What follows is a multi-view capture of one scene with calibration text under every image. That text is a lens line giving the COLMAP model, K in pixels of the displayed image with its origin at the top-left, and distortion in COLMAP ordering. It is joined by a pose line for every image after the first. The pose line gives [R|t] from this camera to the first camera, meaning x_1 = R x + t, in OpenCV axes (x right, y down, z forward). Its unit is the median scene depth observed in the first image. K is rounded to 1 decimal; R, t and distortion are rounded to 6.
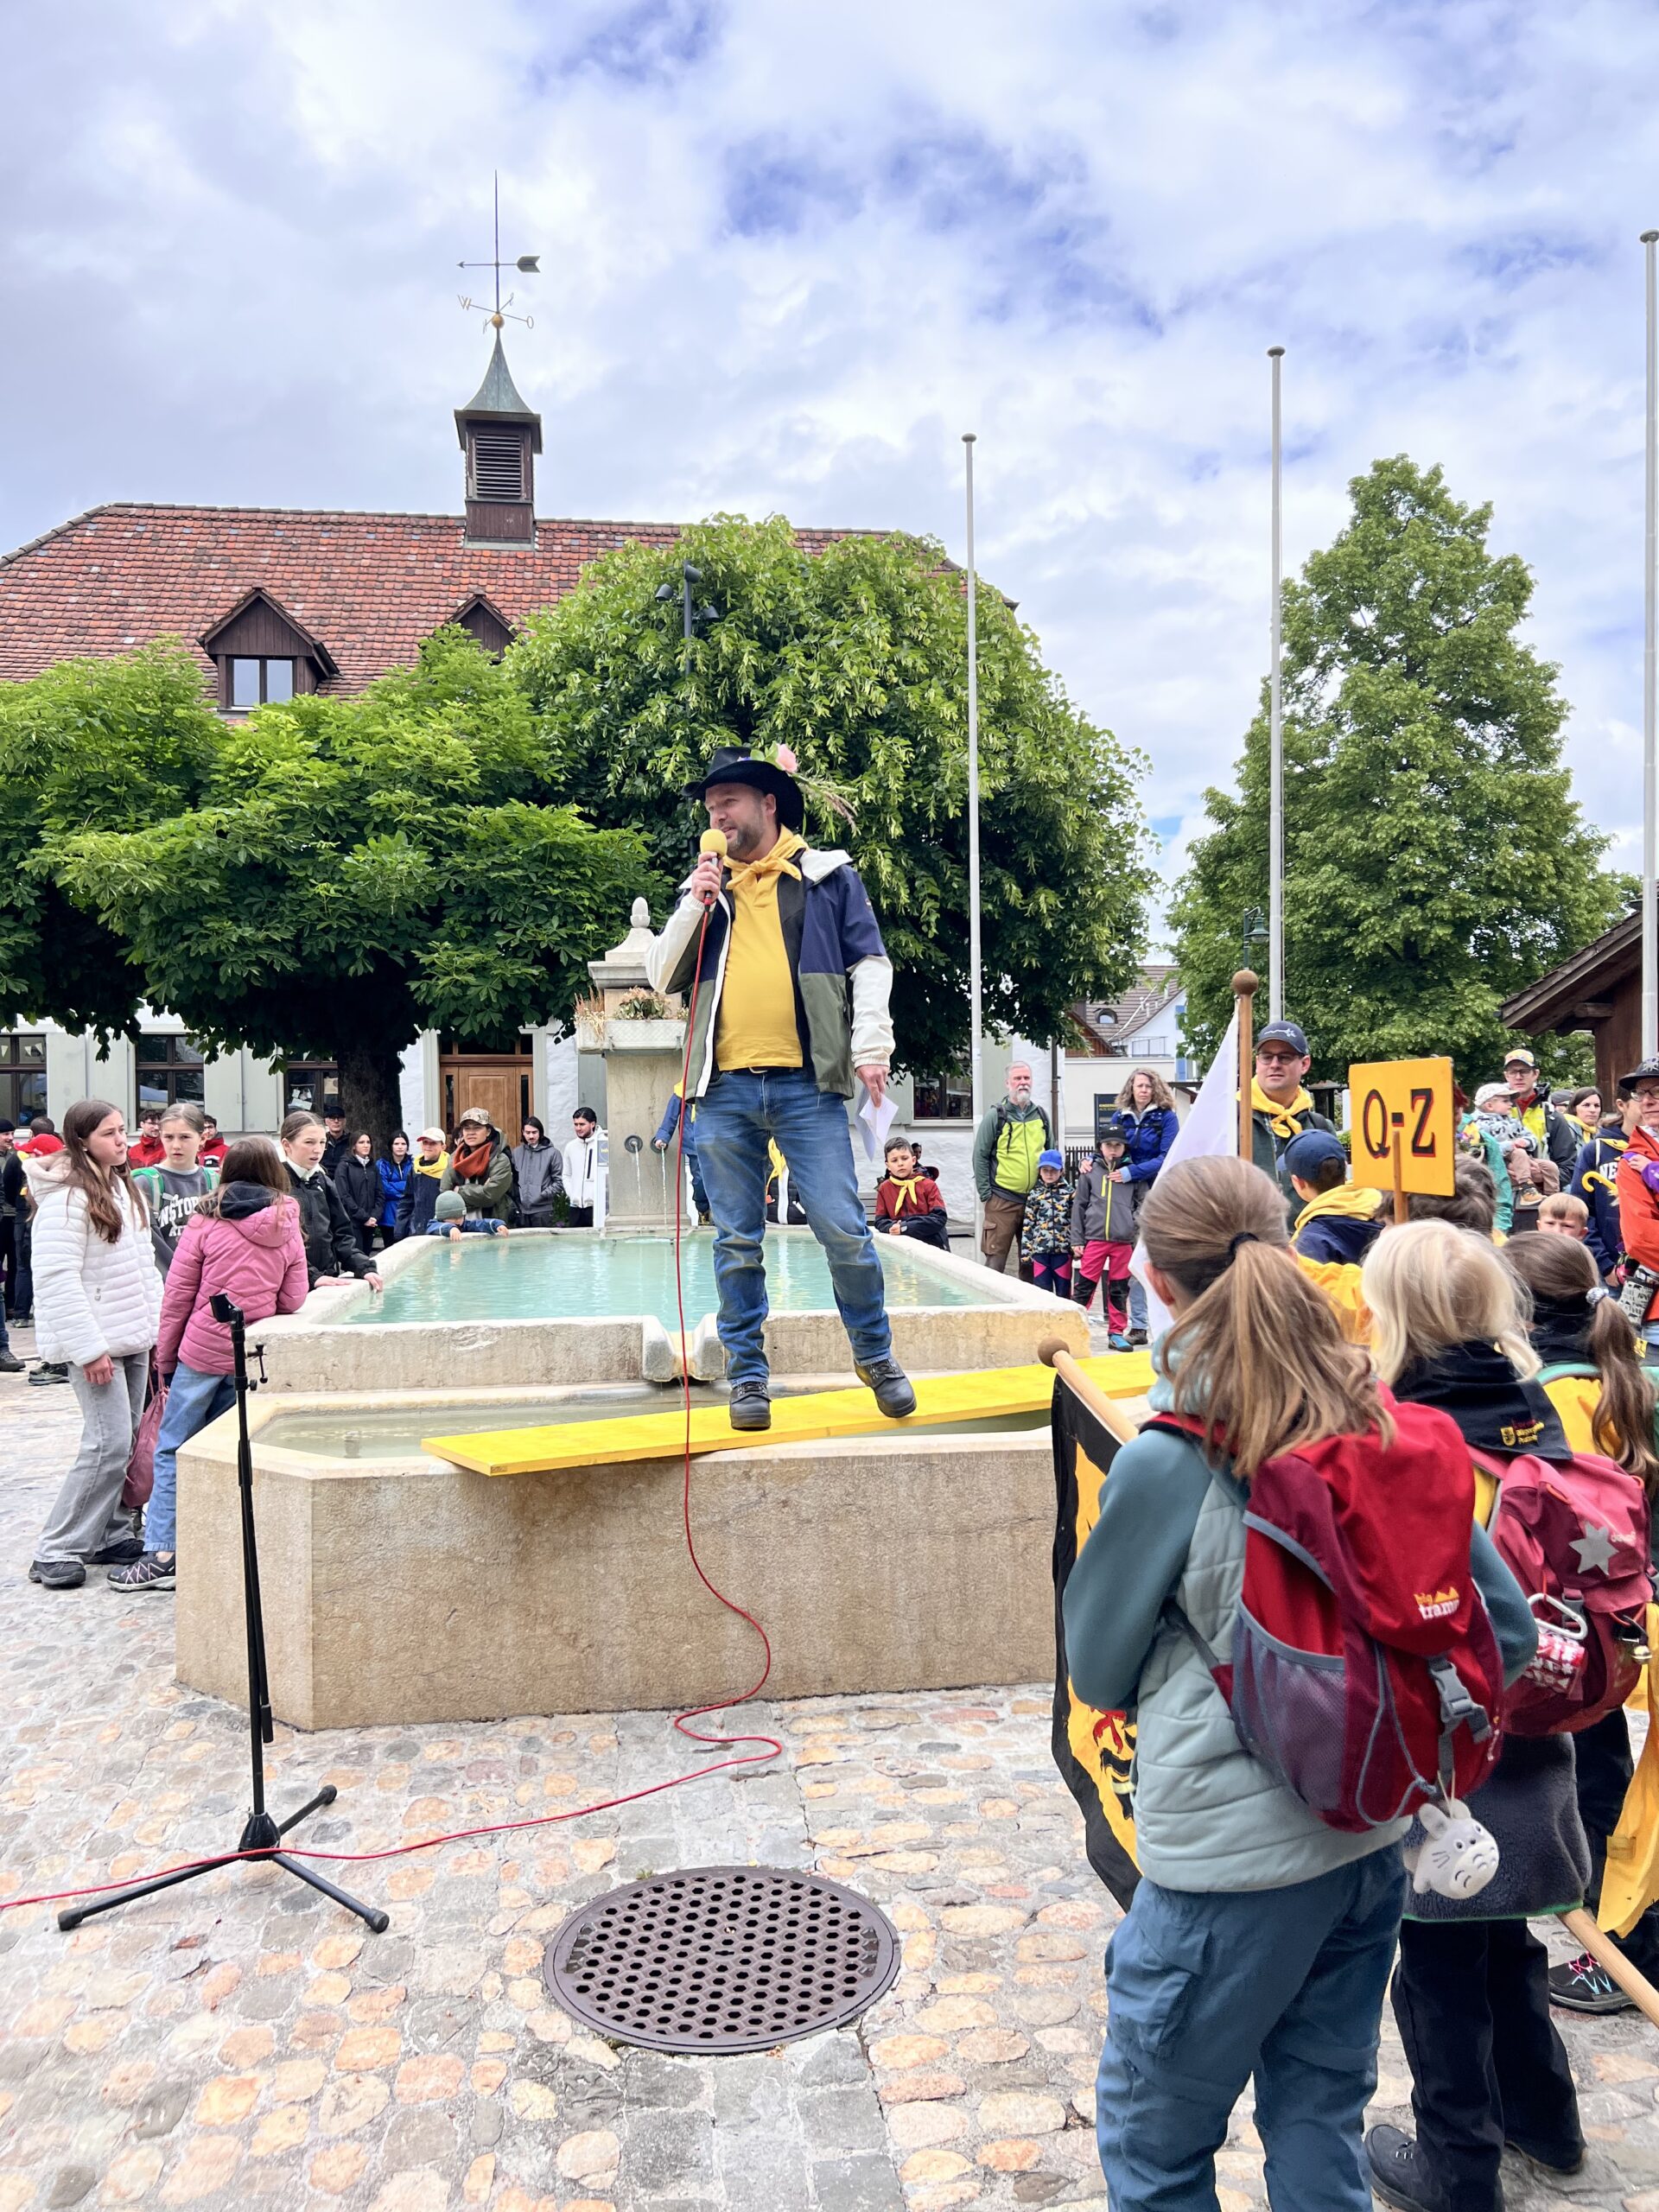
lens RADIAL K [[1700.5, 0, 841.4], [0, 1700.5, 1158.4], [0, 0, 1]] dist [-0.003645, -0.000148]
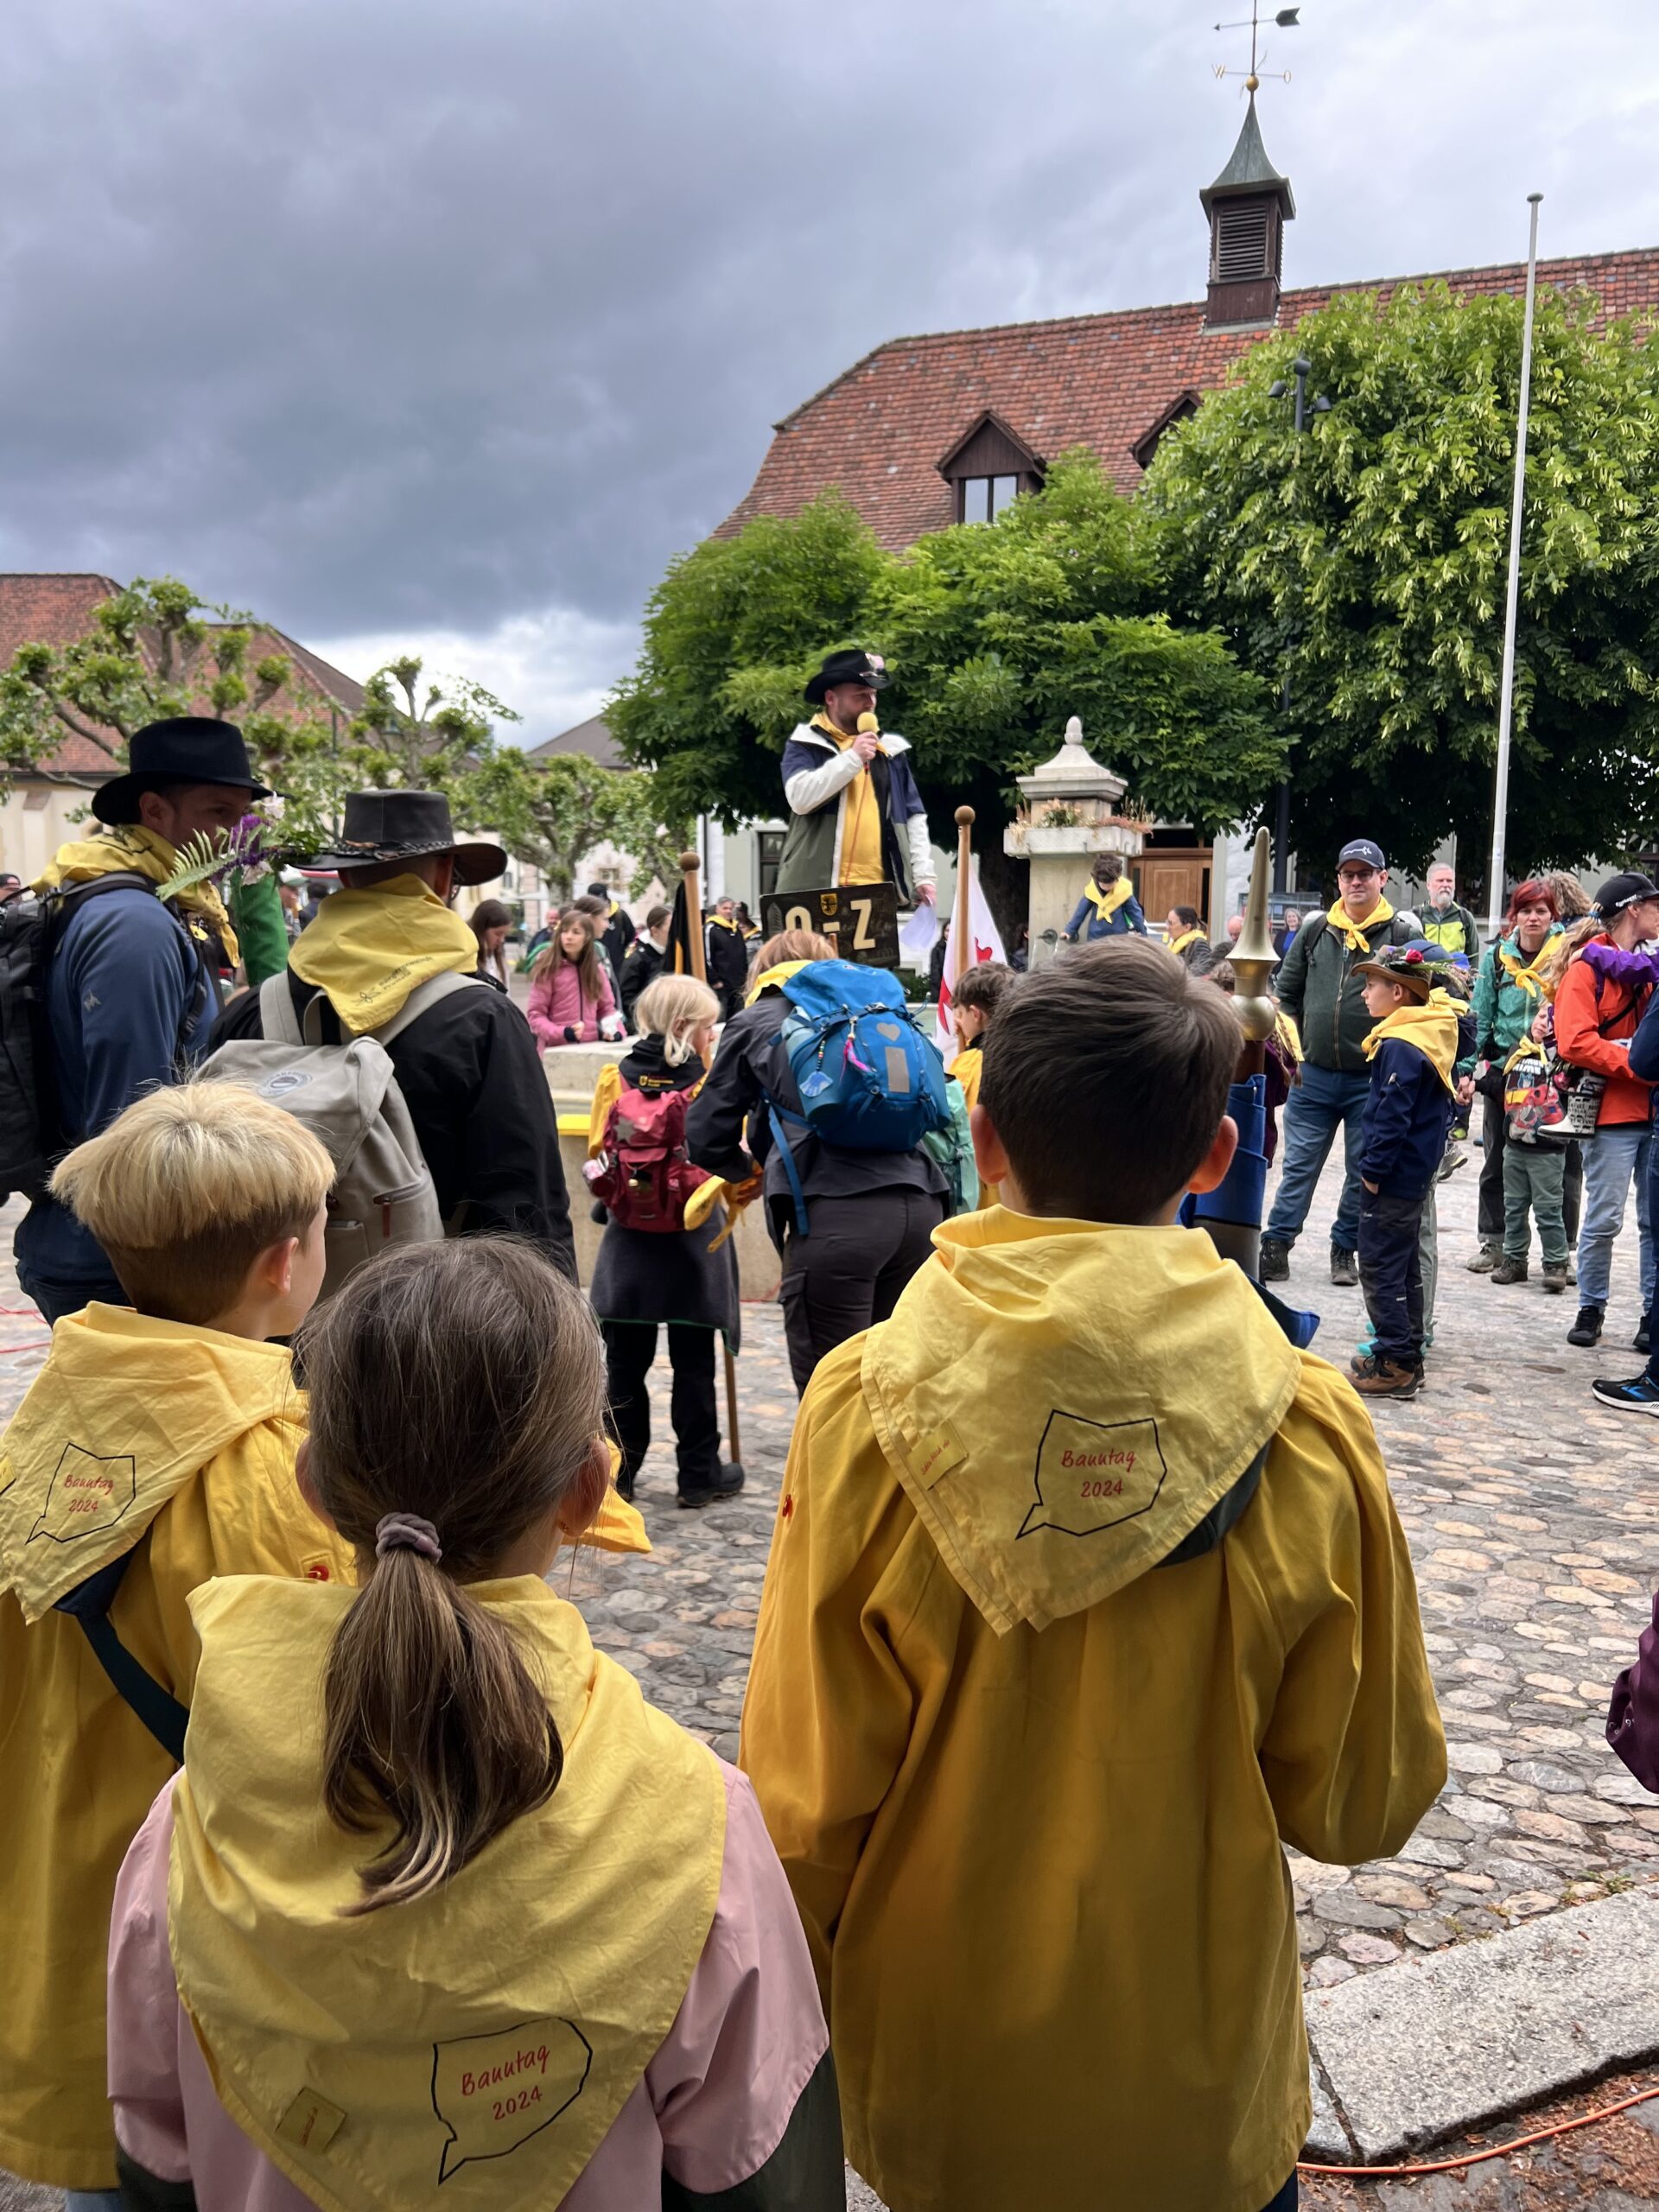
lens RADIAL K [[1700.5, 0, 841.4], [0, 1700.5, 1158.4], [0, 0, 1]] dist [-0.003645, -0.000148]
pose [[0.878371, 0.079517, -0.471320, 0.185648], [-0.020479, 0.991420, 0.129099, -0.003679], [0.477541, -0.103745, 0.872463, -0.052775]]
